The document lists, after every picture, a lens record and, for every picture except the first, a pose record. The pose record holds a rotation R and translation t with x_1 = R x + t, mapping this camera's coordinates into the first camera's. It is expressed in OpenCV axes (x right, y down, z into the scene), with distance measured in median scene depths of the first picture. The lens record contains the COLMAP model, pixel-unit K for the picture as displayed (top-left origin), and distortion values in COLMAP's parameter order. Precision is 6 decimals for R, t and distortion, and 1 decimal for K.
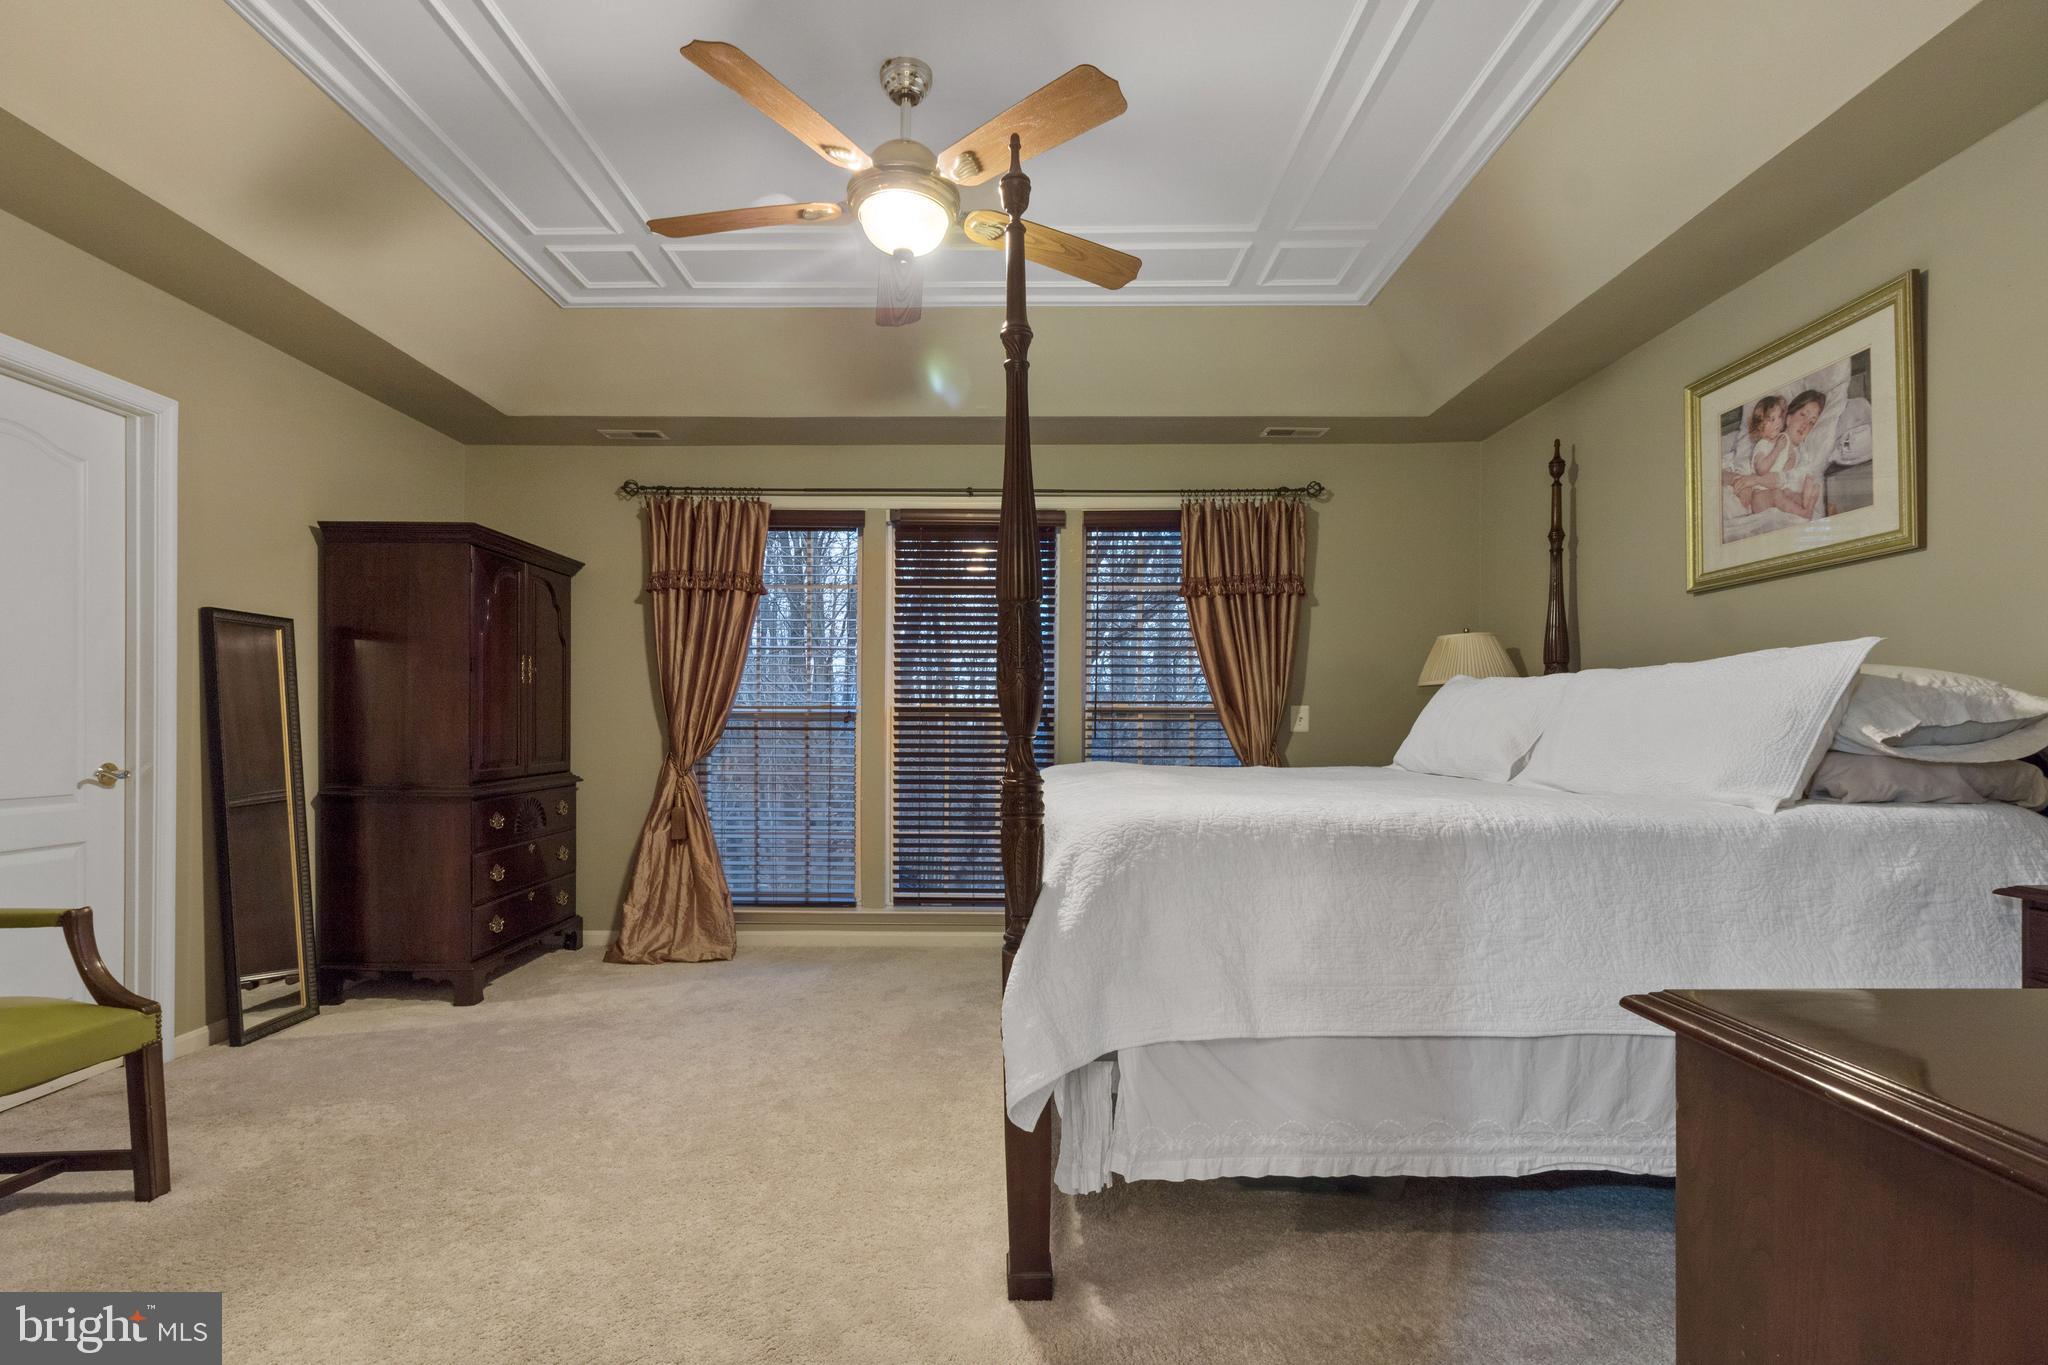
lens RADIAL K [[965.2, 0, 1011.8], [0, 965.2, 737.6], [0, 0, 1]] dist [0.001549, 0.000367]
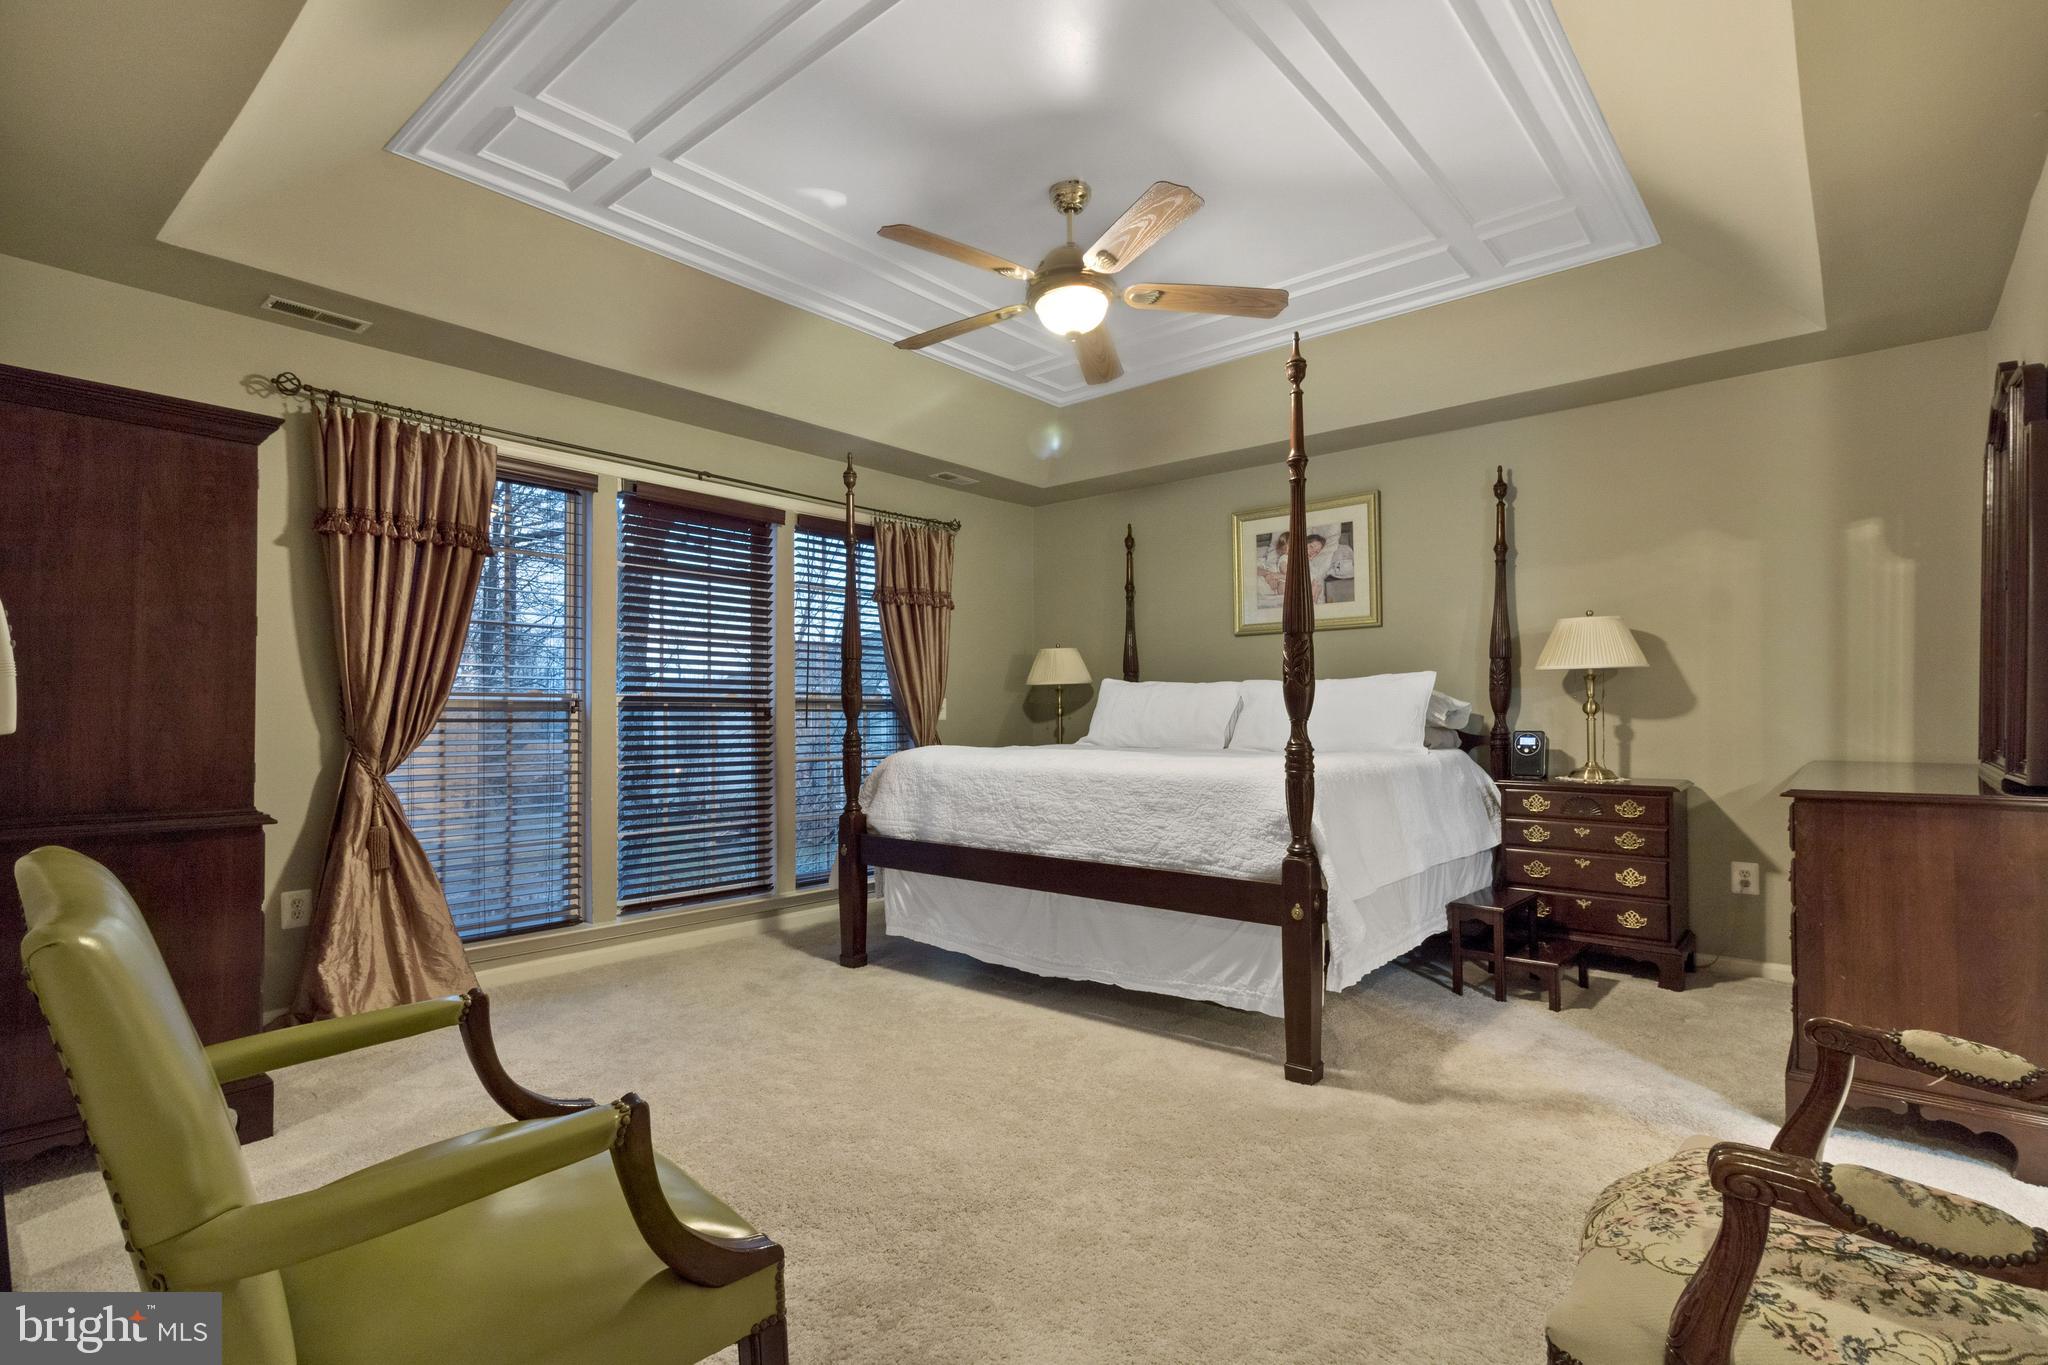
lens RADIAL K [[979.1, 0, 991.2], [0, 979.1, 708.9], [0, 0, 1]] dist [0.001061, 0.000114]
pose [[0.656695, 0.002415, 0.754152, -0.709000], [0.013831, 0.999788, -0.015244, -0.000646], [-0.754029, 0.020441, 0.656523, 0.163440]]
